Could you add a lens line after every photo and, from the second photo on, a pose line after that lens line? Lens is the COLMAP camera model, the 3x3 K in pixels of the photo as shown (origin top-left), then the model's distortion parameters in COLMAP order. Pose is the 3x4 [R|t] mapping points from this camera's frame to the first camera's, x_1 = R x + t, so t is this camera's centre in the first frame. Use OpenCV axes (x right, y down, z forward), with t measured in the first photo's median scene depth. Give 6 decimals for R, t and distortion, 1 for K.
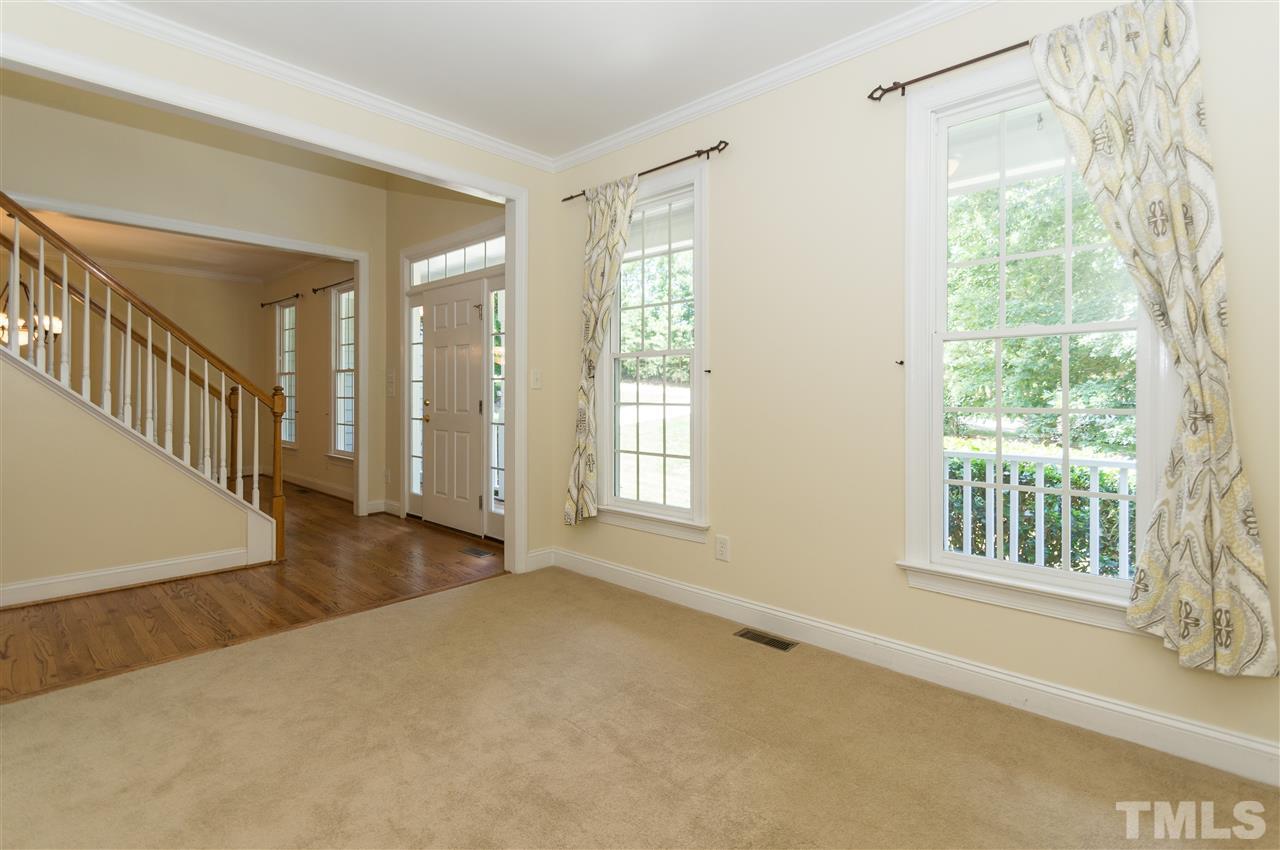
lens RADIAL K [[600.9, 0, 641.0], [0, 600.9, 412.2], [0, 0, 1]] dist [0.001841, -0.013998]
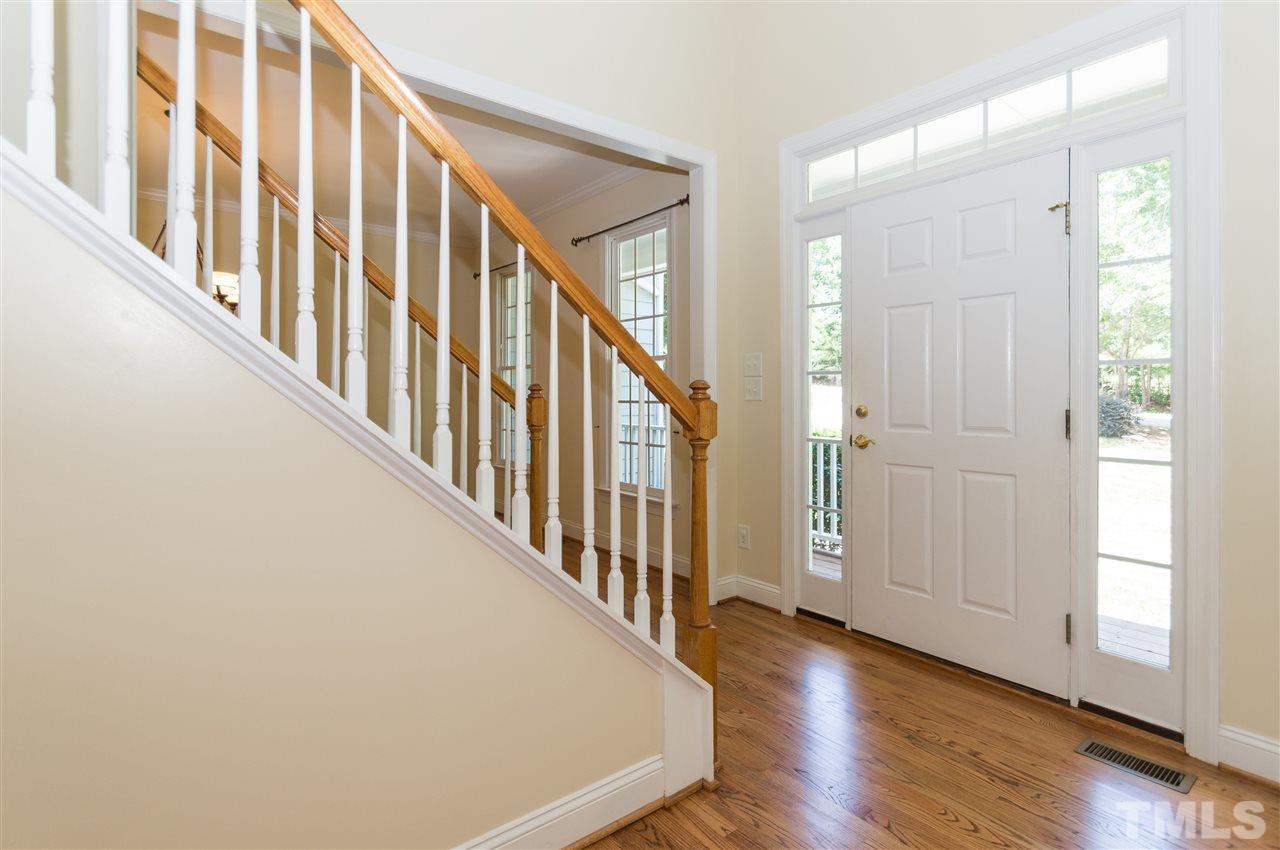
lens RADIAL K [[600.9, 0, 641.0], [0, 600.9, 412.2], [0, 0, 1]] dist [0.001841, -0.013998]
pose [[0.989112, 0.002275, -0.147146, -0.451433], [-0.002124, 0.999997, 0.001183, -0.015547], [0.147149, -0.000858, 0.989114, 0.421251]]
